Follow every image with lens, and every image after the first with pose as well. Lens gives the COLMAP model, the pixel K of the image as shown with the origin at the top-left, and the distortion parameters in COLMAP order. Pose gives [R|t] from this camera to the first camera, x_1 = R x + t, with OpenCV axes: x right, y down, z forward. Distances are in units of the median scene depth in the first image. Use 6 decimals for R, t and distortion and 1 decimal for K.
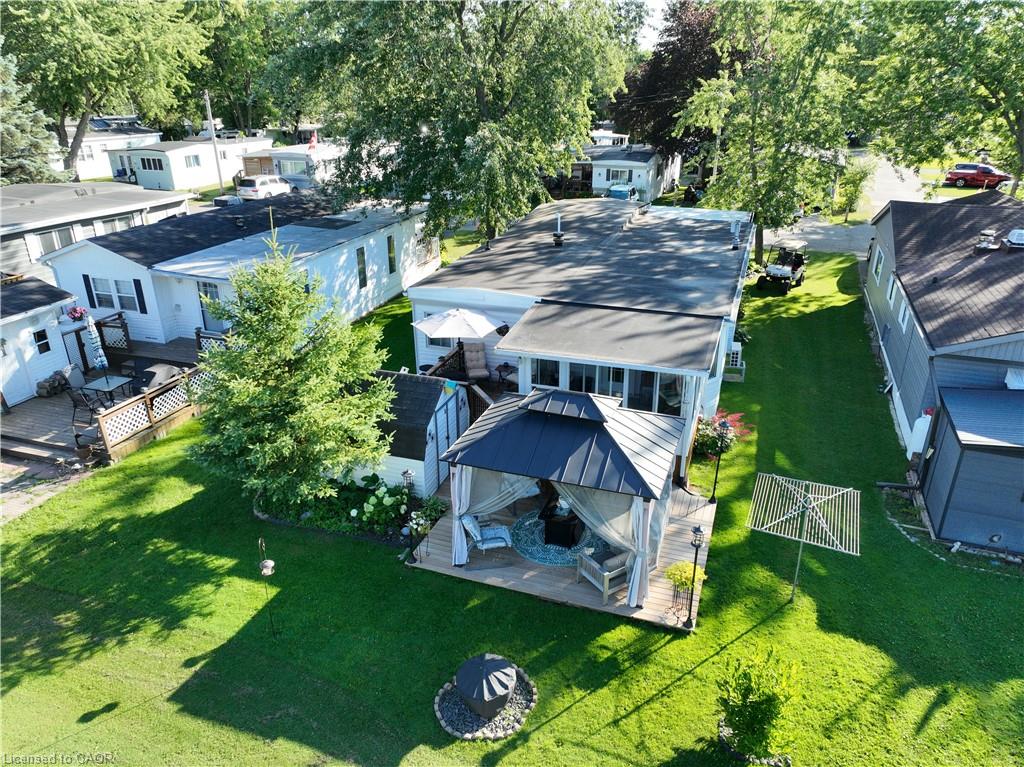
lens RADIAL K [[722.8, 0, 512.0], [0, 722.8, 380.7], [0, 0, 1]] dist [-0.002135, 0.024872]
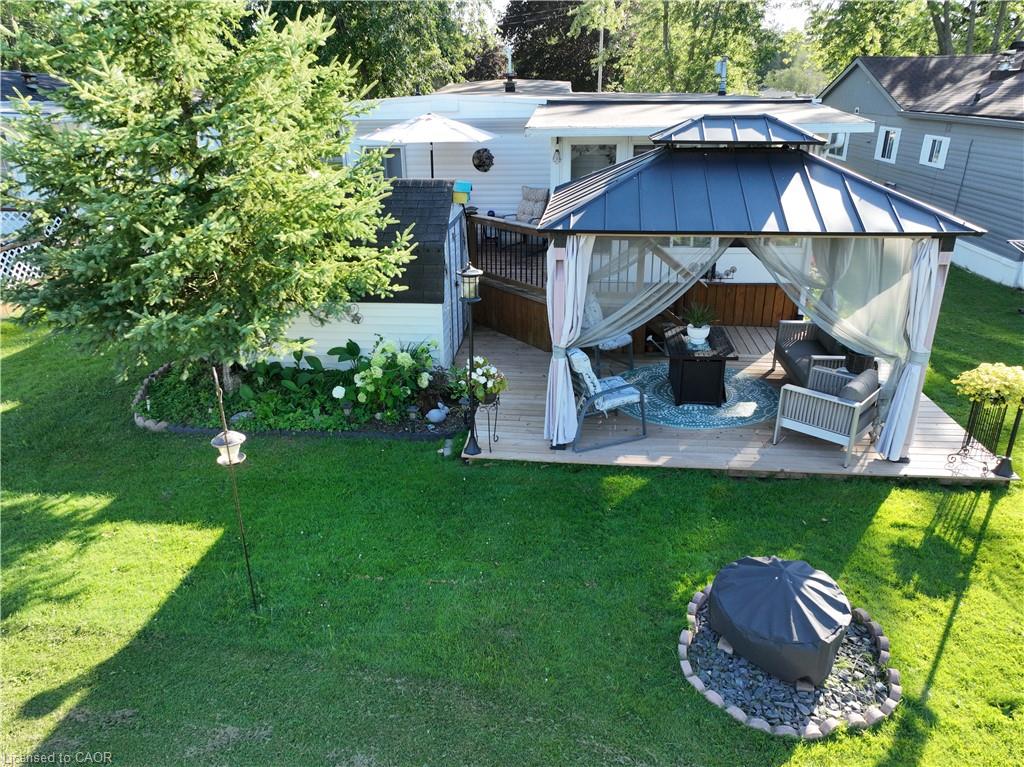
lens RADIAL K [[722.8, 0, 514.9], [0, 722.8, 379.8], [0, 0, 1]] dist [-0.002135, 0.024872]
pose [[0.968978, -0.093676, 0.228708, -0.221734], [0.097114, 0.995266, -0.003801, 0.196006], [-0.227269, 0.025894, 0.973488, 0.448406]]
